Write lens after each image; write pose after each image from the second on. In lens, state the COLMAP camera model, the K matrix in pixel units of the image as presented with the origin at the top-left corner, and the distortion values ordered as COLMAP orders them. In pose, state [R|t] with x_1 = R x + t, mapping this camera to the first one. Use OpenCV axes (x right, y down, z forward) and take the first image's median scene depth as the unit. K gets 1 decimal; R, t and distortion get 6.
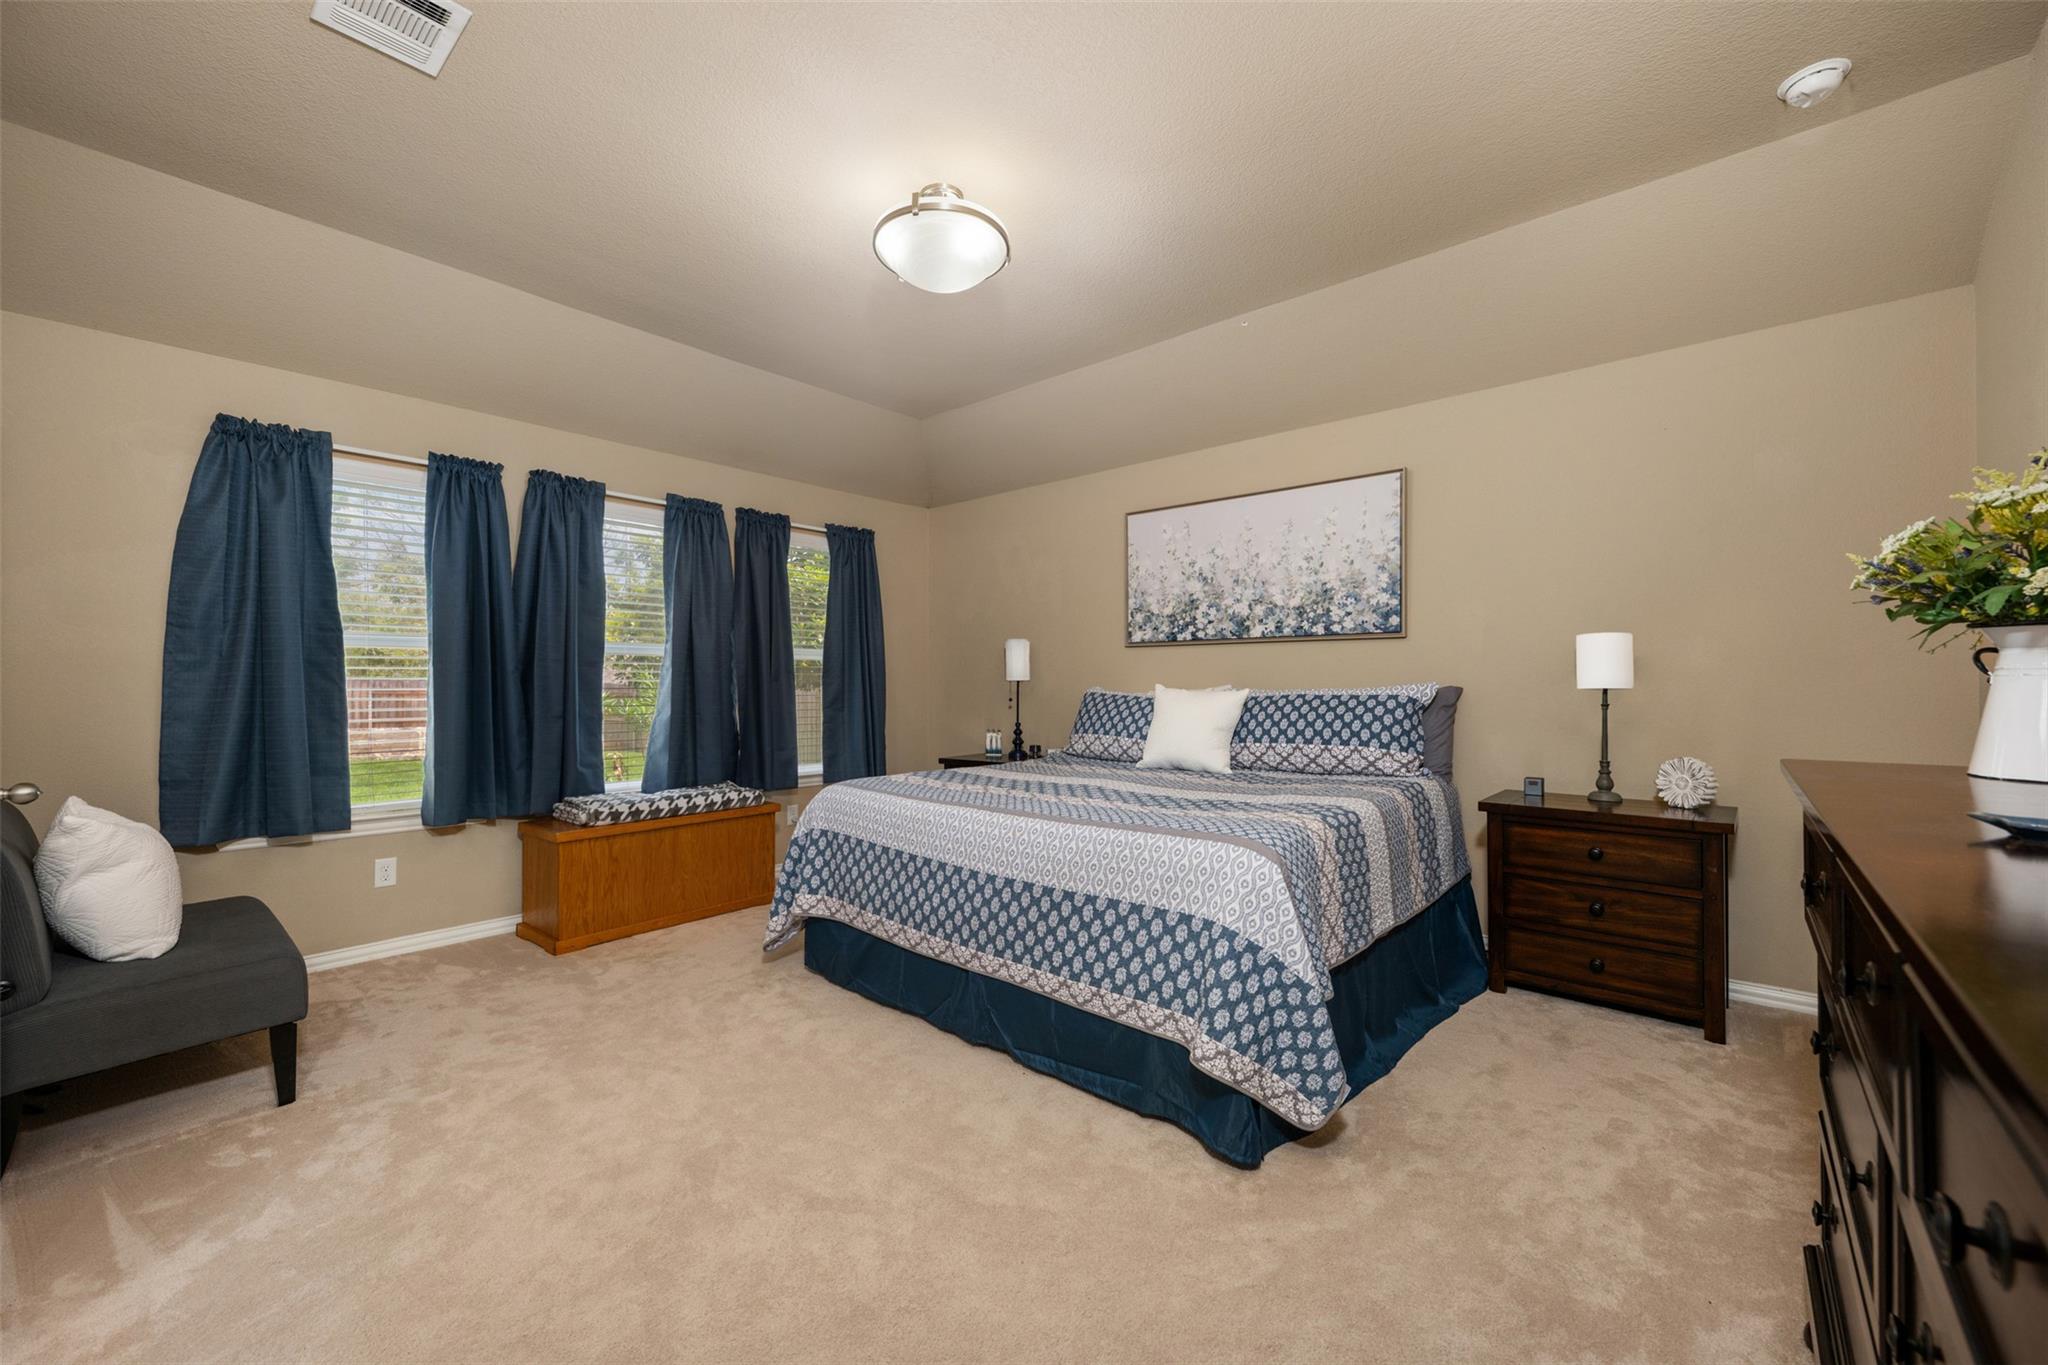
lens RADIAL K [[812.0, 0, 1037.7], [0, 812.0, 684.2], [0, 0, 1]] dist [-0.003047, -0.000354]
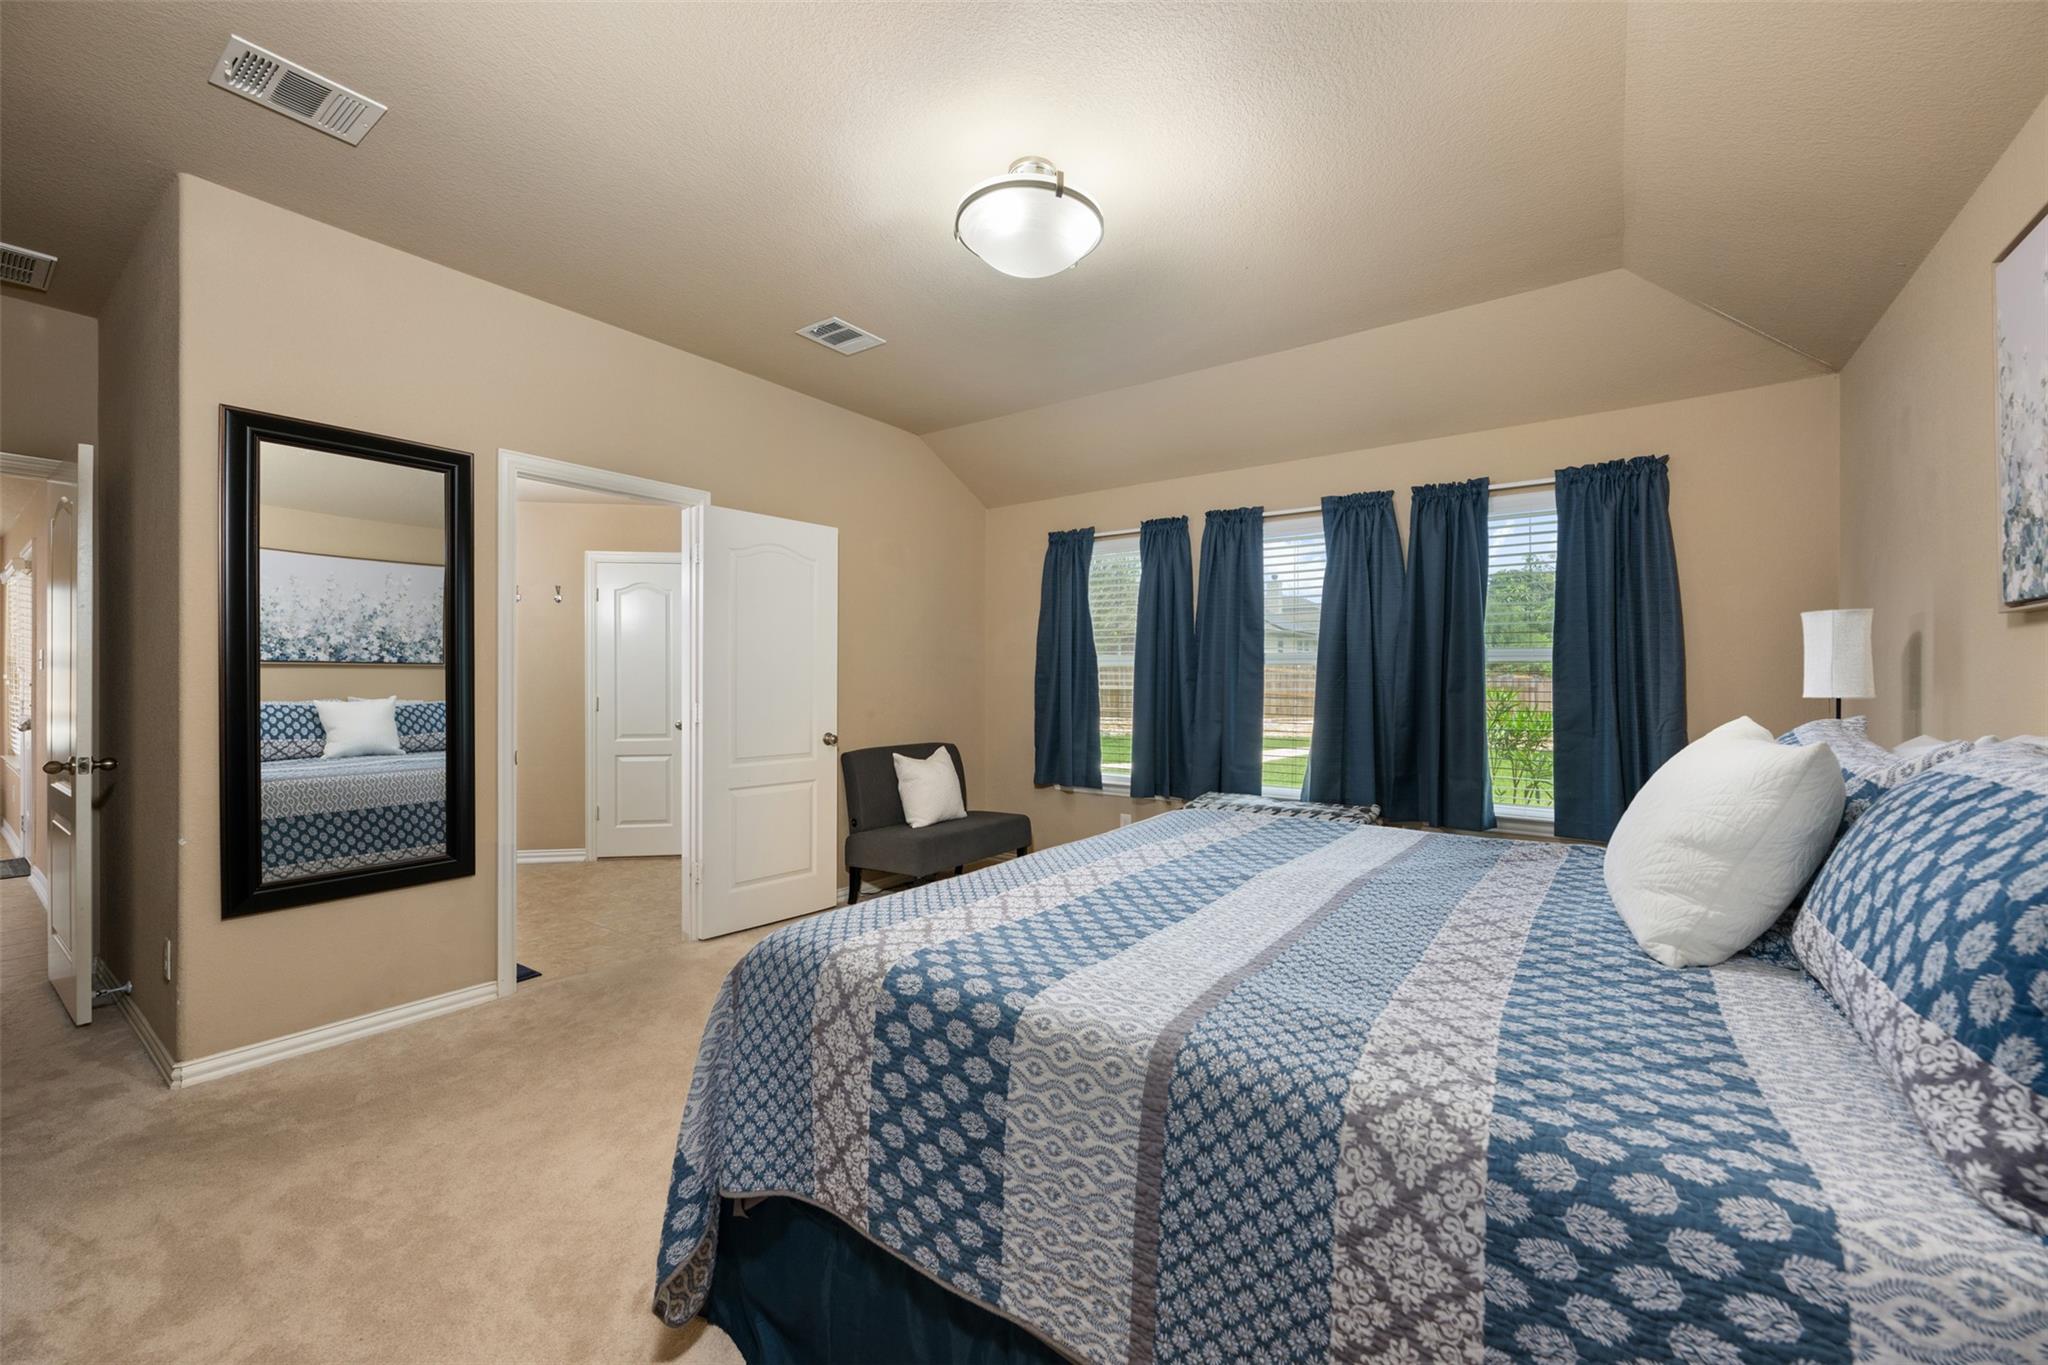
lens RADIAL K [[812.0, 0, 1040.3], [0, 812.0, 688.9], [0, 0, 1]] dist [-0.003047, -0.000354]
pose [[0.087298, 0.001773, -0.996181, 0.513897], [-0.011756, 0.999931, 0.000750, -0.003899], [0.996113, 0.011646, 0.087312, 0.623873]]
